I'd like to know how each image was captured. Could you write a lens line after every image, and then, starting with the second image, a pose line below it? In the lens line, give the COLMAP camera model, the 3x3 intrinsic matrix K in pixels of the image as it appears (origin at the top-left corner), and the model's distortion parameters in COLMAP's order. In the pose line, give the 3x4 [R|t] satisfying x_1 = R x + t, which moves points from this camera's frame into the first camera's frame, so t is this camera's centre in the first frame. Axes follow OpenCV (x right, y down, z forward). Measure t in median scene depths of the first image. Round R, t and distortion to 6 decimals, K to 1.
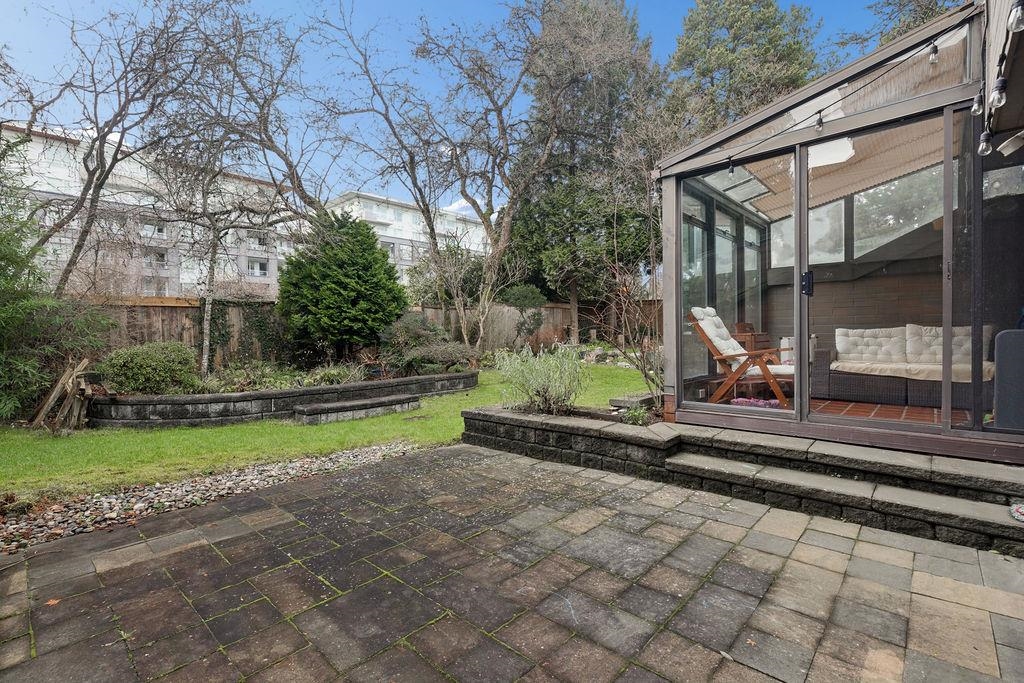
lens RADIAL K [[466.7, 0, 512.4], [0, 466.7, 355.4], [0, 0, 1]] dist [-0.000338, -0.000107]
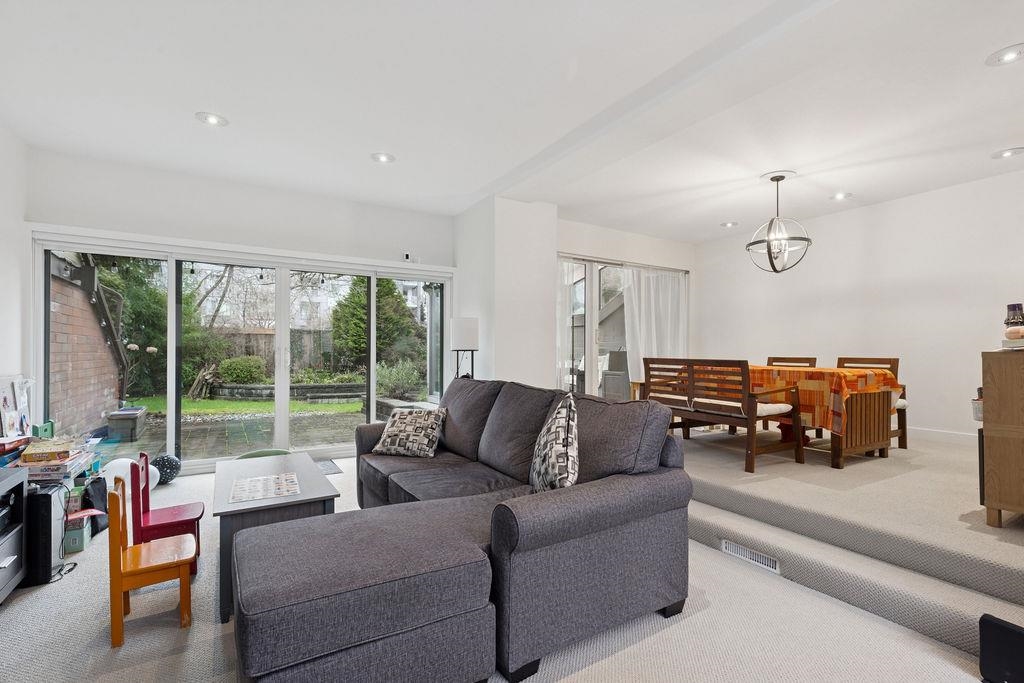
lens RADIAL K [[466.7, 0, 512.4], [0, 466.7, 355.4], [0, 0, 1]] dist [-0.000338, -0.000107]
pose [[0.963042, 0.017627, -0.268773, 0.758700], [-0.027319, 0.999103, -0.032365, -0.000162], [0.267961, 0.038511, 0.962660, -0.499048]]
